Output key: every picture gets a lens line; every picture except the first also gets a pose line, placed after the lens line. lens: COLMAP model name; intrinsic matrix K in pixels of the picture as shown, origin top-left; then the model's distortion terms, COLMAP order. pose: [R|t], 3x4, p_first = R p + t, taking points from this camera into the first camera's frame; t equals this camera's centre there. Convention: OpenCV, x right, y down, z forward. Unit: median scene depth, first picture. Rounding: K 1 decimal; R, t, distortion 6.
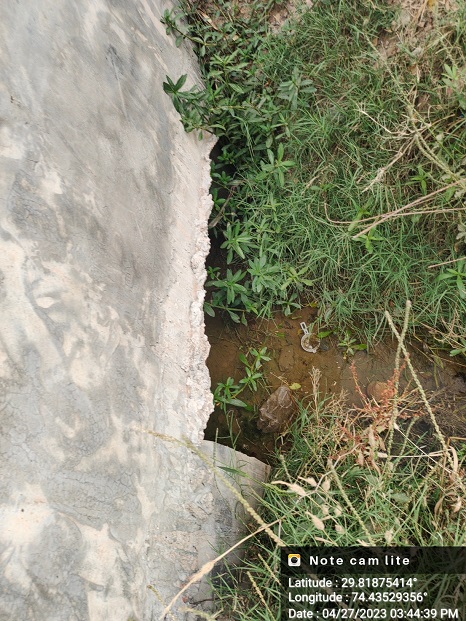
lens RADIAL K [[472.2, 0, 235.5], [0, 472.2, 316.8], [0, 0, 1]] dist [0.042148, -0.002842]
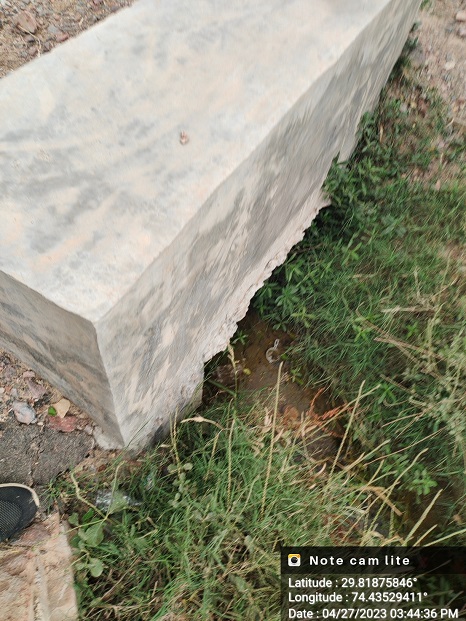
lens RADIAL K [[472.2, 0, 235.2], [0, 472.2, 305.6], [0, 0, 1]] dist [0.042148, -0.002842]
pose [[0.710592, 0.685494, 0.158609, -0.285648], [-0.688495, 0.723901, -0.044076, 0.106135], [-0.145031, -0.077882, 0.986357, -0.398191]]
